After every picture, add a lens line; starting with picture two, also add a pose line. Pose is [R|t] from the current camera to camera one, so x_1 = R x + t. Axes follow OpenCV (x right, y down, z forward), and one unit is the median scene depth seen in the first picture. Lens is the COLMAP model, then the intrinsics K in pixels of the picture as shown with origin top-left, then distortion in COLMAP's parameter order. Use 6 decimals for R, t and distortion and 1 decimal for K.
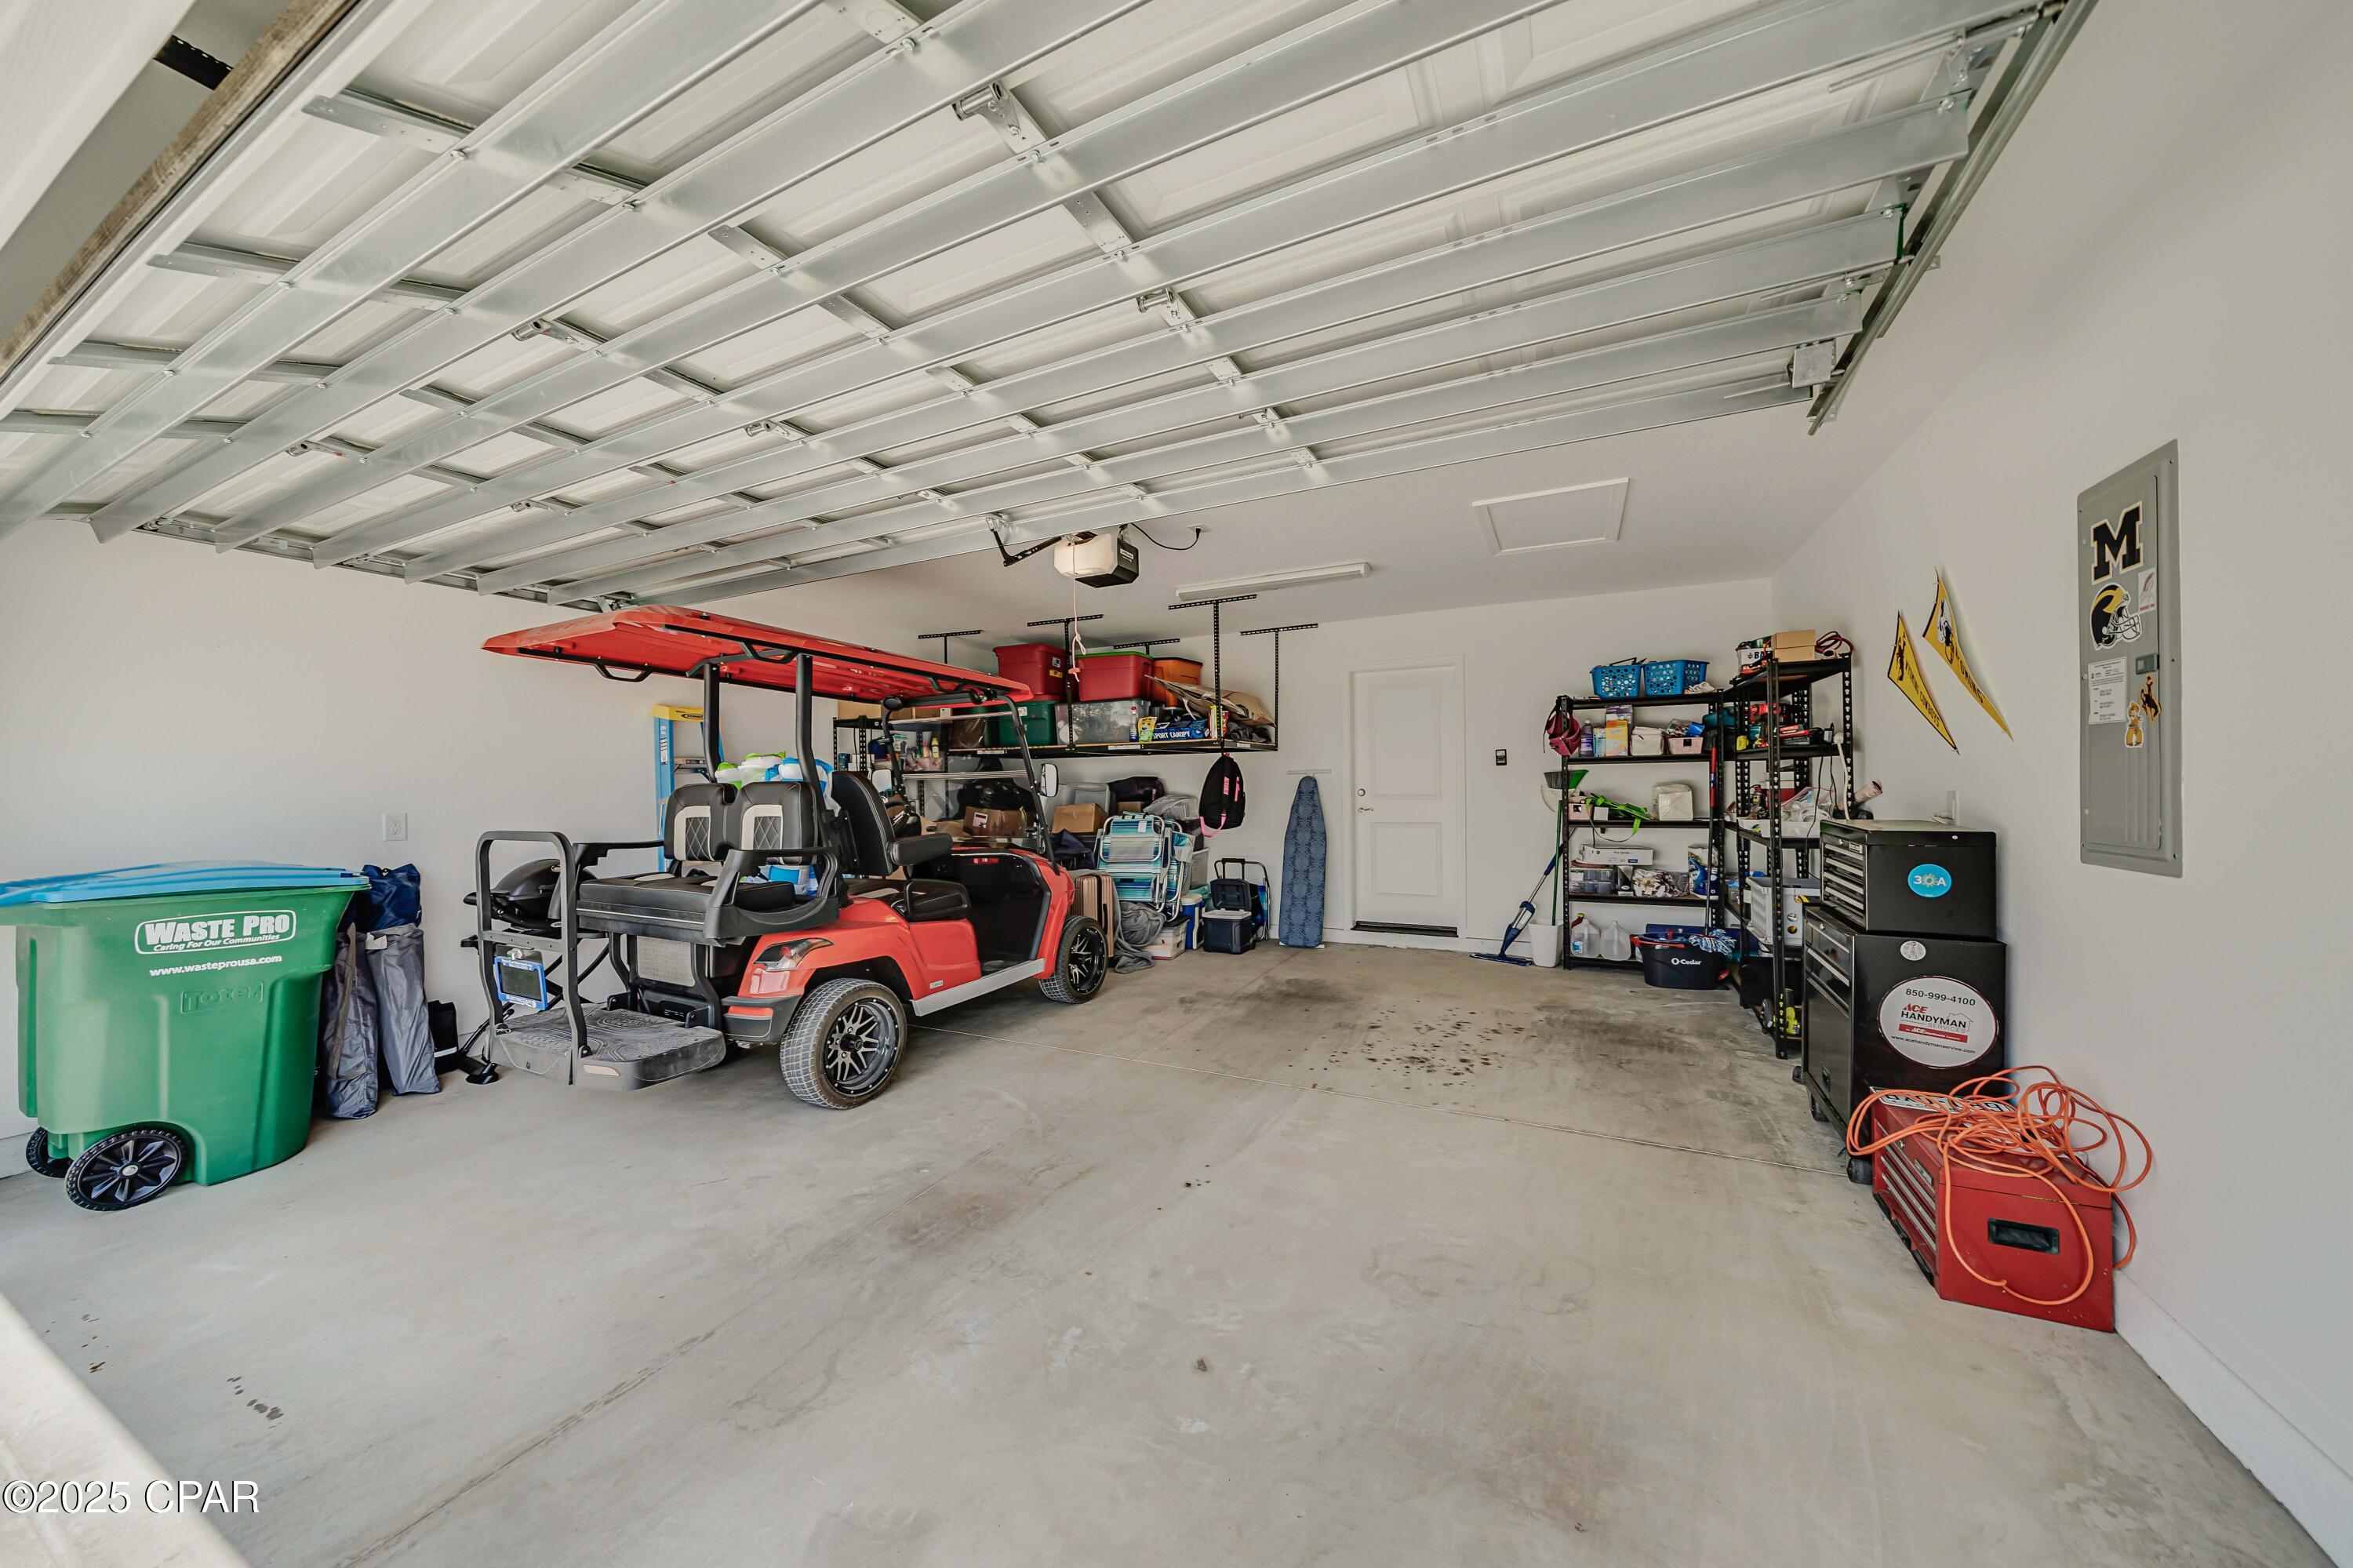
lens RADIAL K [[823.8, 0, 1175.4], [0, 823.8, 785.5], [0, 0, 1]] dist [-0.001625, -0.000121]
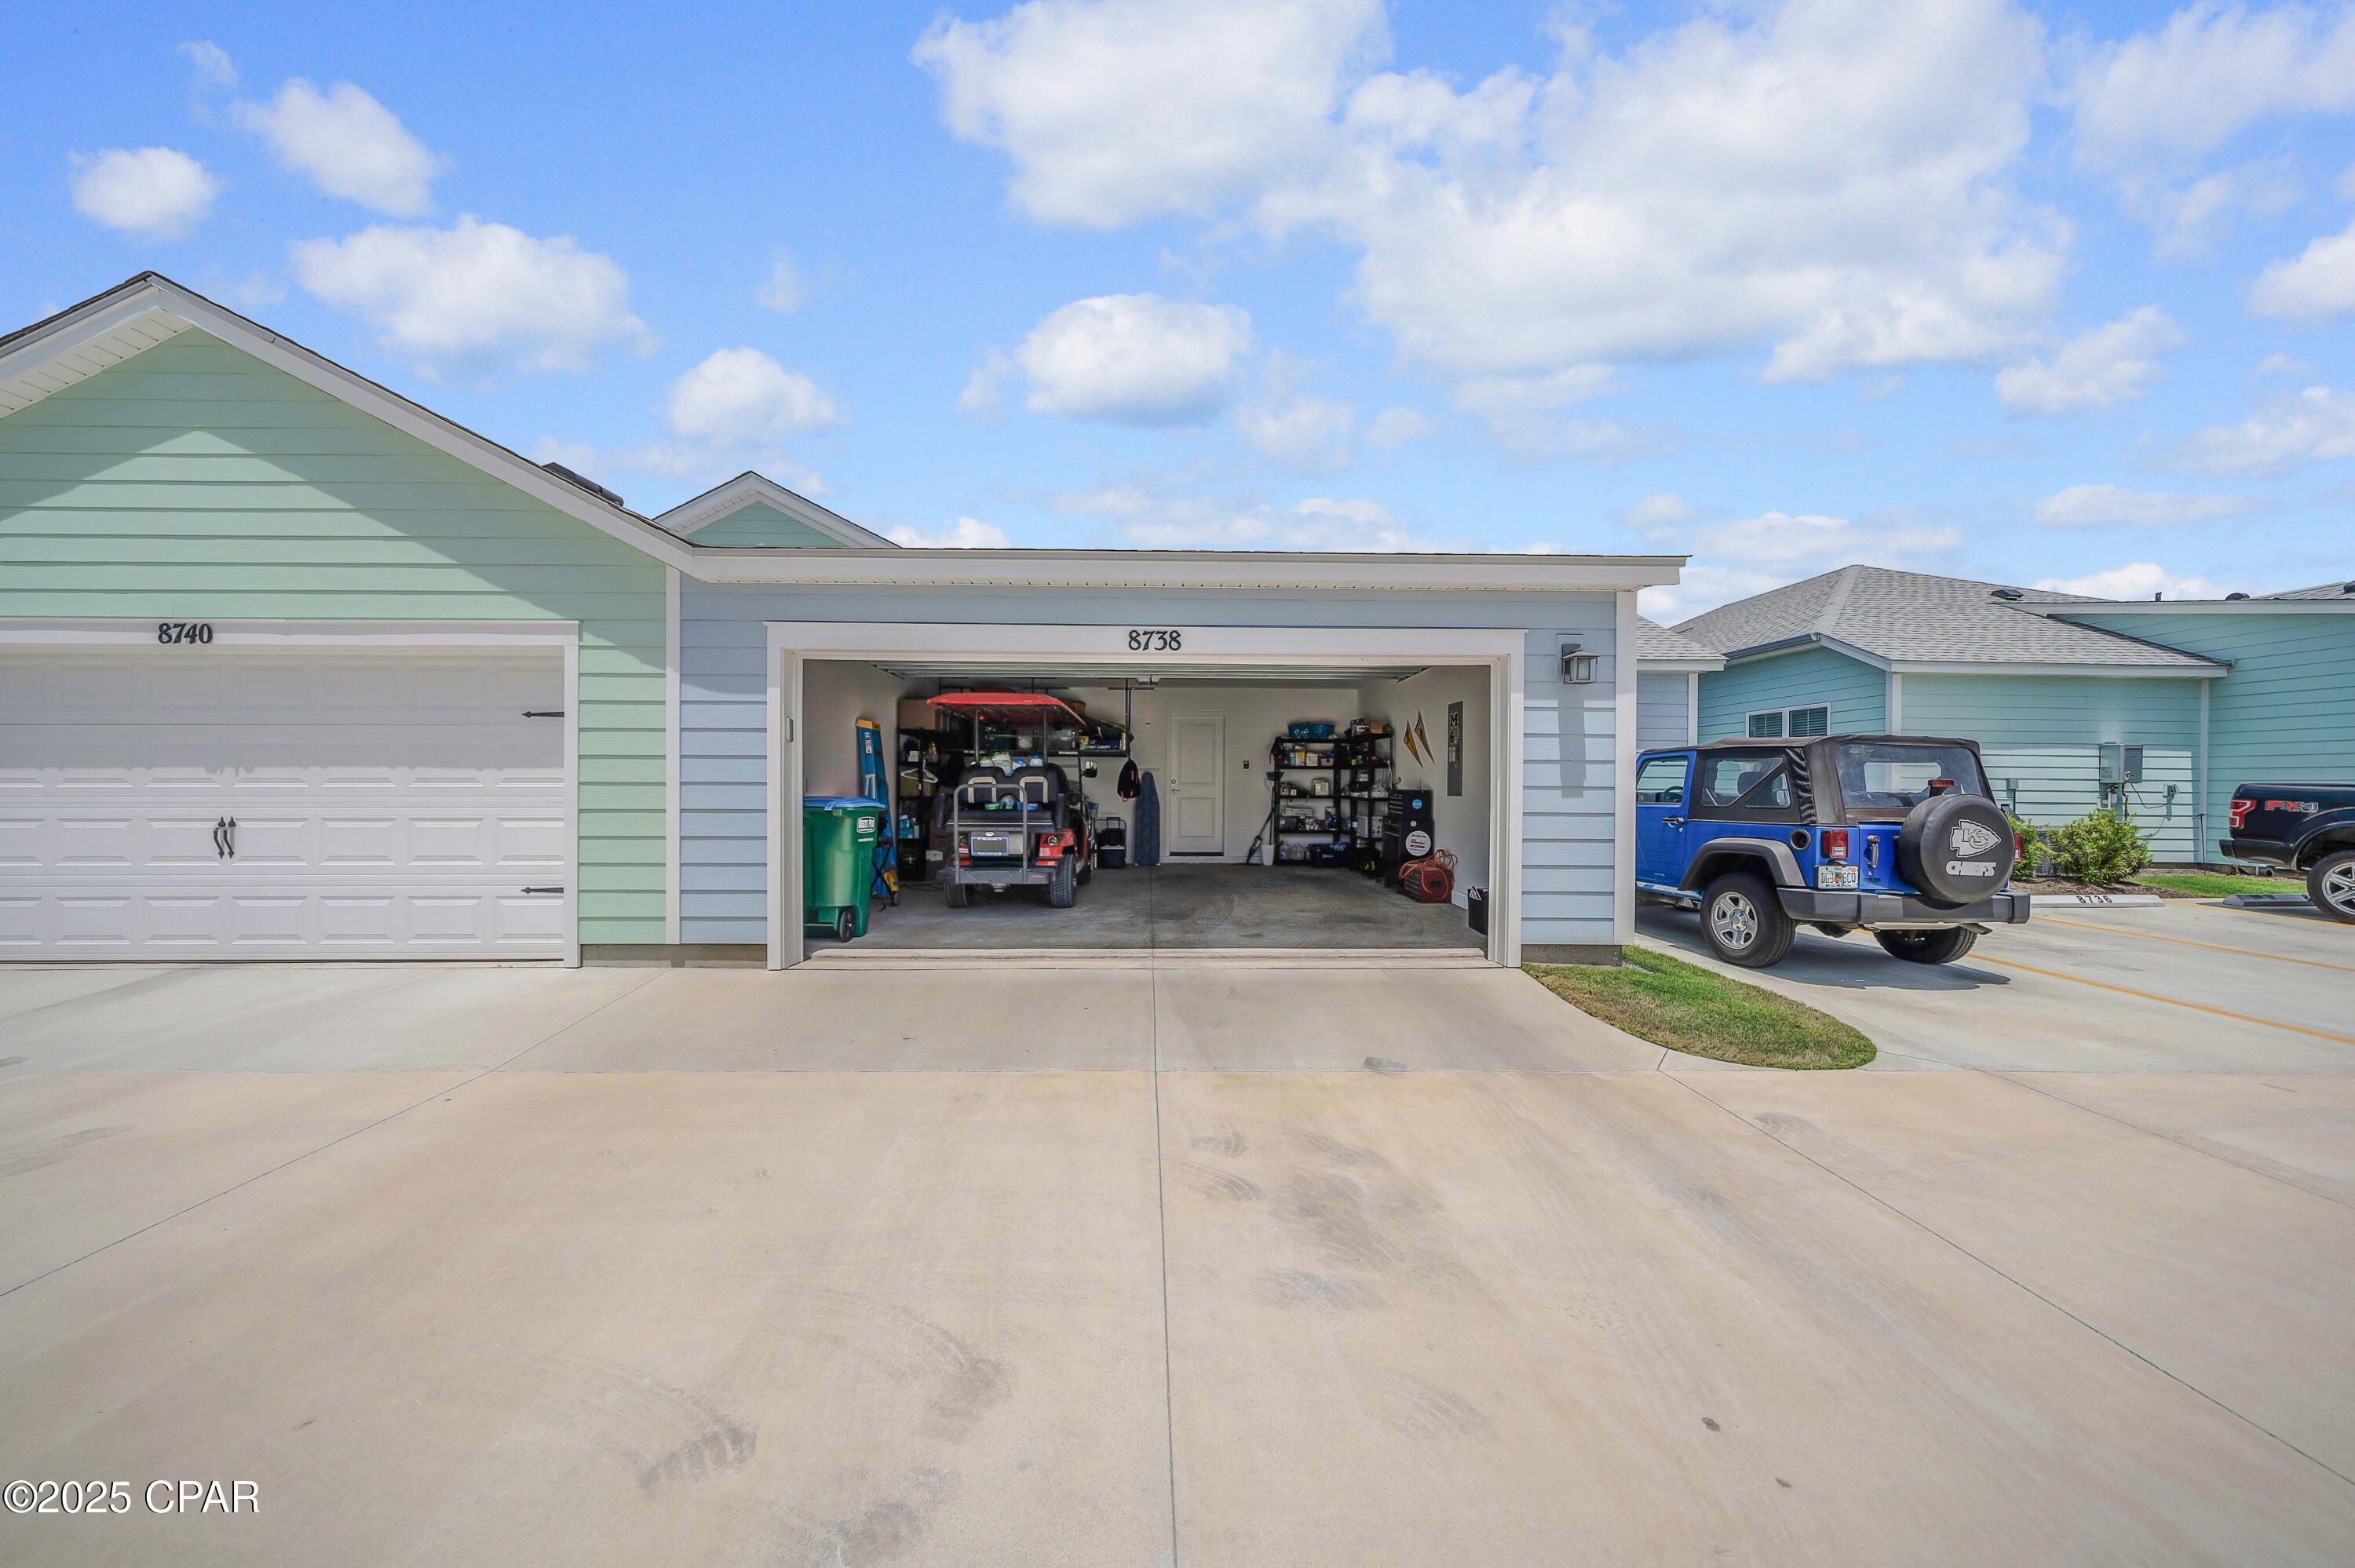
lens RADIAL K [[813.6, 0, 1189.9], [0, 813.6, 785.0], [0, 0, 1]] dist [-0.003253, 0.000042]
pose [[0.874020, 0.014663, 0.485669, -0.777308], [-0.014044, 0.999889, -0.004913, 0.030721], [-0.485687, -0.002526, 0.874129, -0.751393]]
